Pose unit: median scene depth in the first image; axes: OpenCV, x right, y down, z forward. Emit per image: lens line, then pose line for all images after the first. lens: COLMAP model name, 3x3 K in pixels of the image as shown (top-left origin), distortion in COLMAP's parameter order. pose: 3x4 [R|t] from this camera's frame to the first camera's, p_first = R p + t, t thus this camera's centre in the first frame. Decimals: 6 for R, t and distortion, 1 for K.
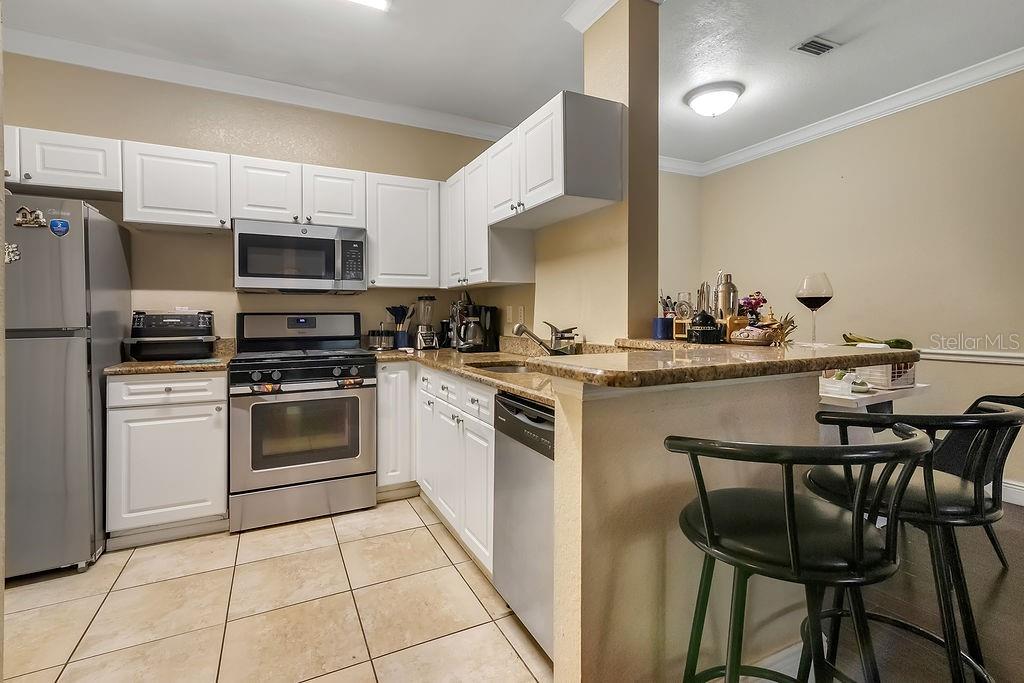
lens RADIAL K [[476.0, 0, 497.2], [0, 476.0, 311.2], [0, 0, 1]] dist [0.010928, -0.001296]
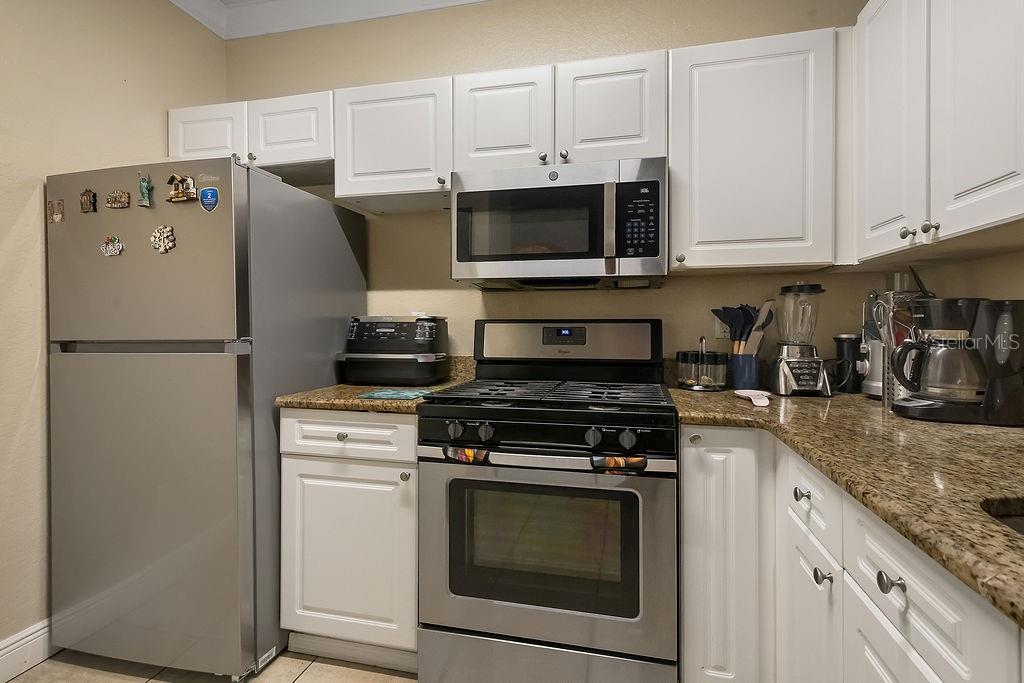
lens RADIAL K [[495.7, 0, 490.9], [0, 495.7, 326.0], [0, 0, 1]] dist [0.008055, -0.000137]
pose [[0.770484, 0.004589, -0.637442, -0.091742], [0.001784, 0.999955, 0.009355, 0.006624], [0.637457, -0.008345, 0.770441, 0.546402]]
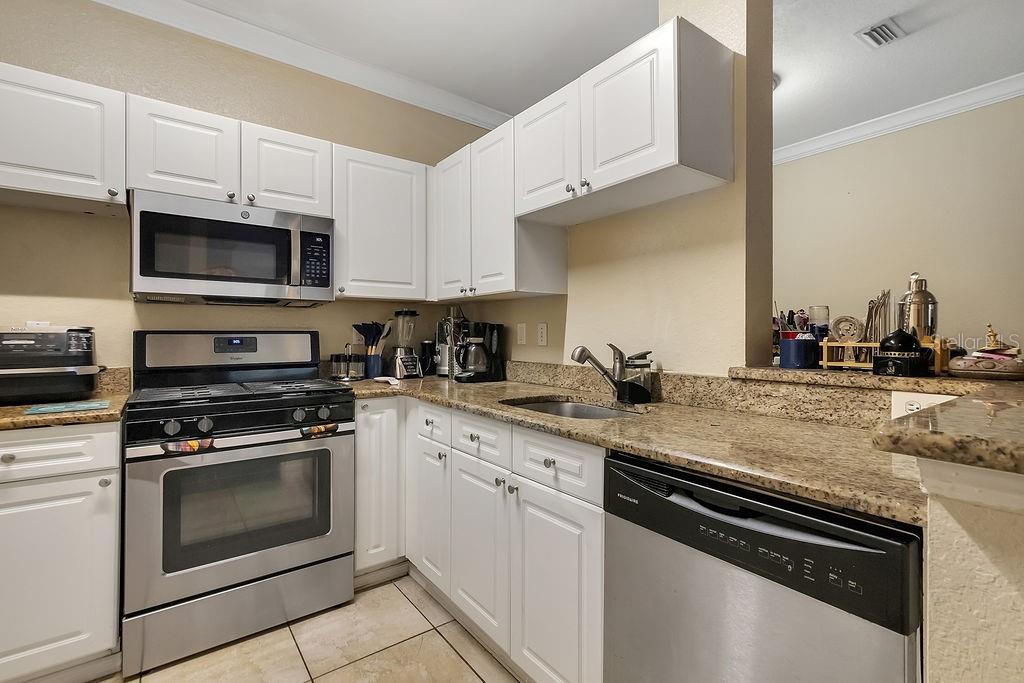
lens RADIAL K [[476.0, 0, 517.9], [0, 476.0, 328.4], [0, 0, 1]] dist [0.010928, -0.001296]
pose [[0.980665, 0.005246, 0.195623, -0.162584], [-0.004123, 0.999973, -0.006144, 0.002513], [-0.195650, 0.005219, 0.980660, 0.254946]]
